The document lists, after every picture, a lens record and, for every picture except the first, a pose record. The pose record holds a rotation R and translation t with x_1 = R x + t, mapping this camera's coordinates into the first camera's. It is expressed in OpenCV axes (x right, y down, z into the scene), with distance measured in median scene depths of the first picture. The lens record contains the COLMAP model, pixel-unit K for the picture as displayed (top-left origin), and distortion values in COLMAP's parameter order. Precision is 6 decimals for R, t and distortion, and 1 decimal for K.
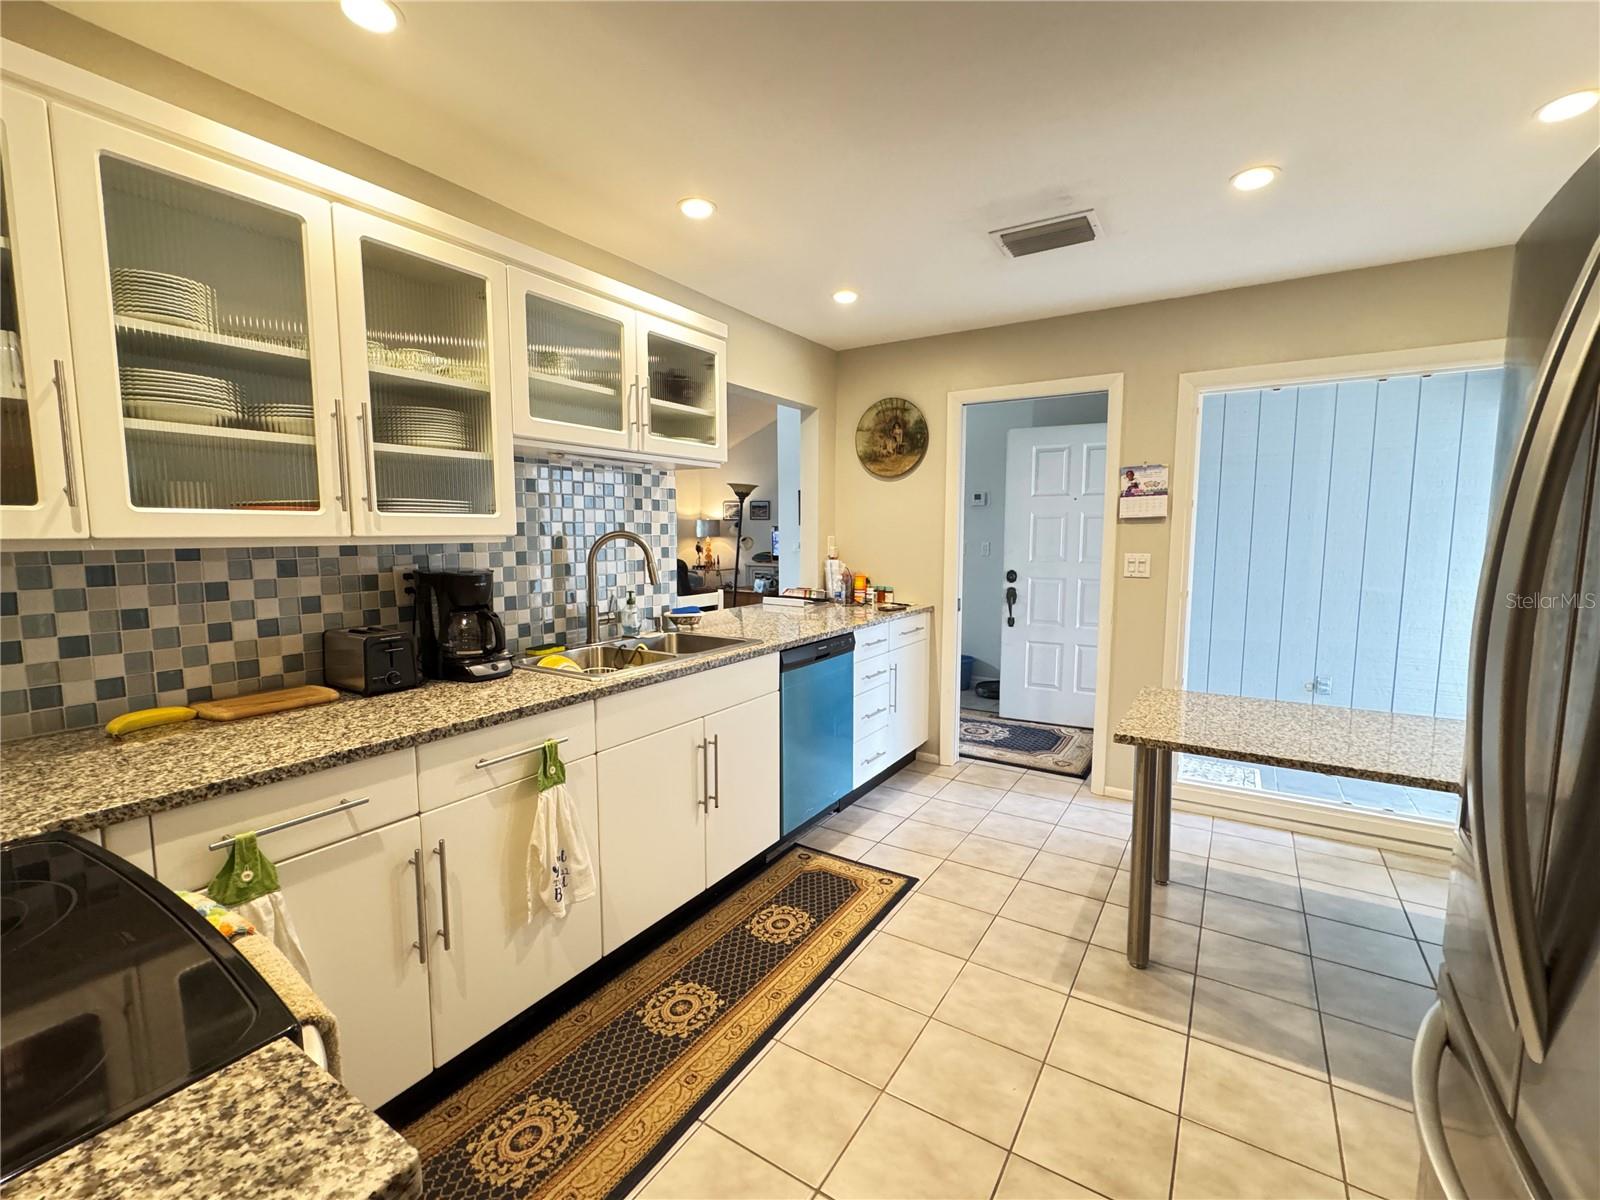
lens RADIAL K [[696.2, 0, 800.0], [0, 696.2, 600.0], [0, 0, 1]] dist [-0.010928, 0.000098]
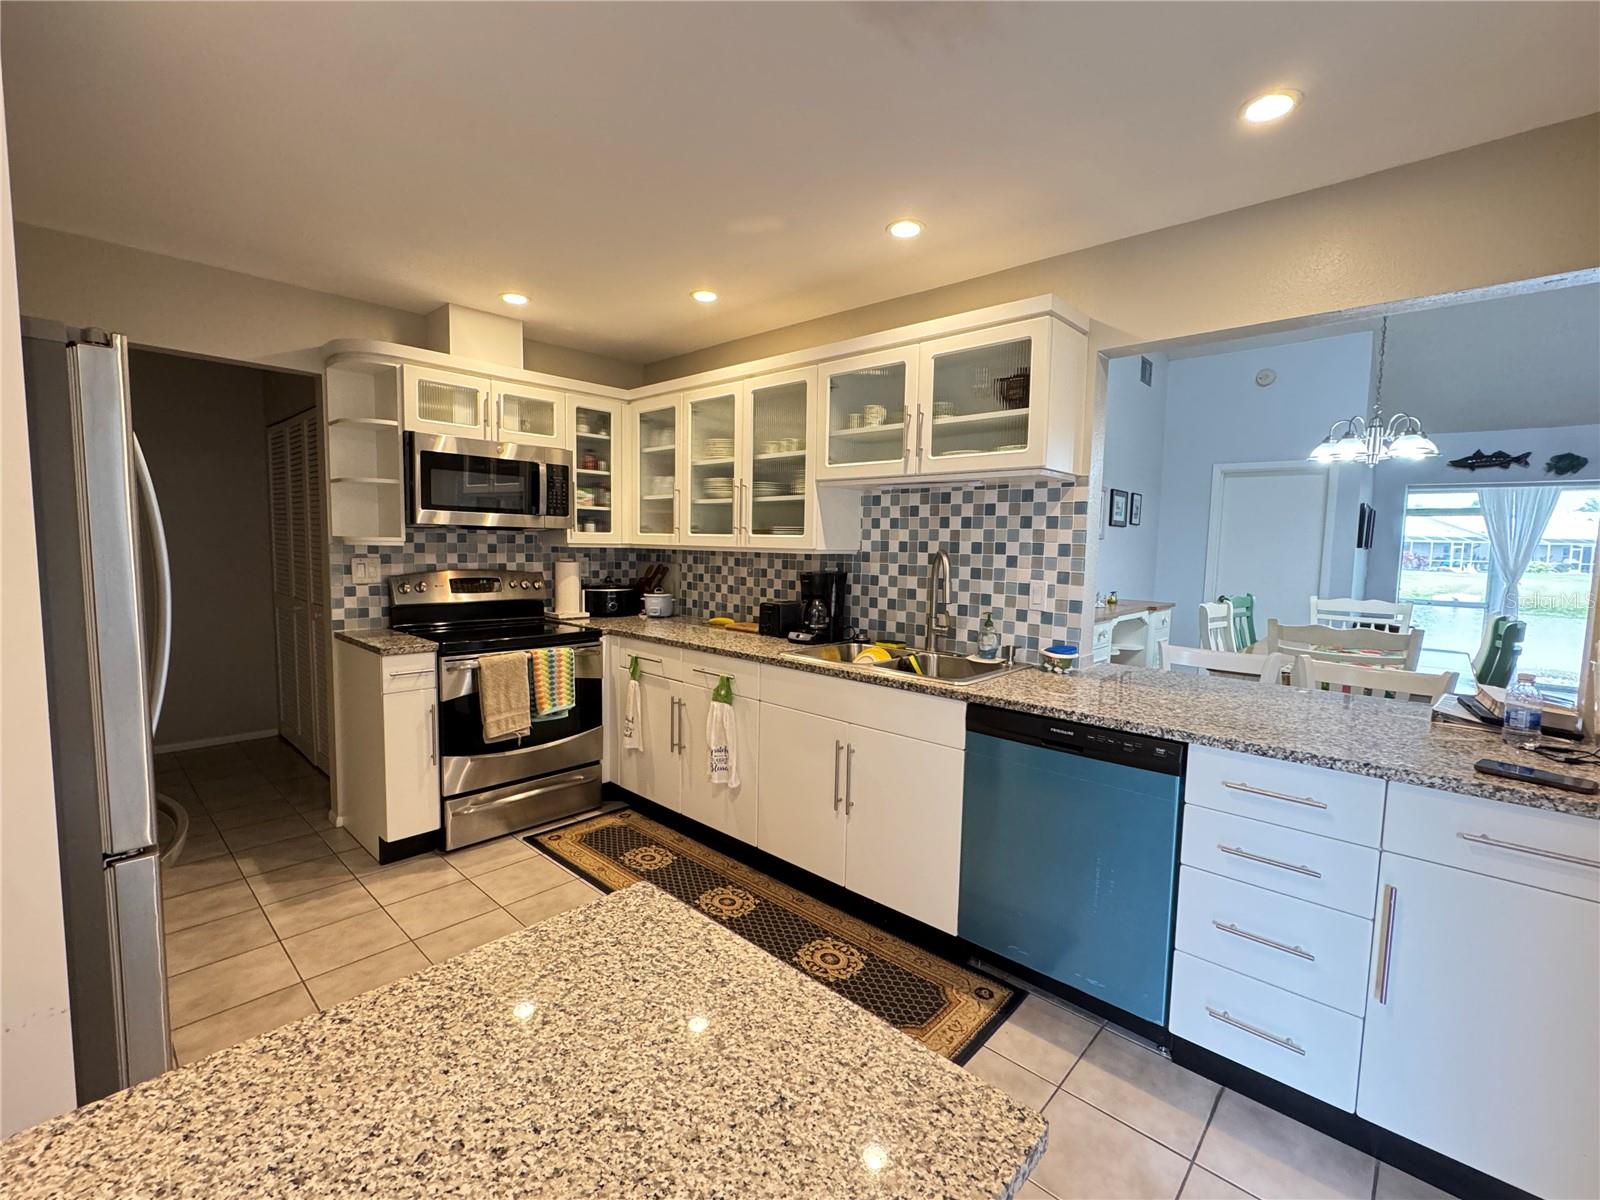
lens RADIAL K [[696.2, 0, 800.0], [0, 696.2, 600.0], [0, 0, 1]] dist [-0.010928, 0.000098]
pose [[-0.181988, 0.076958, -0.980285, 0.907806], [-0.118572, 0.987940, 0.099571, -0.115067], [0.976126, 0.134355, -0.170668, 1.093787]]
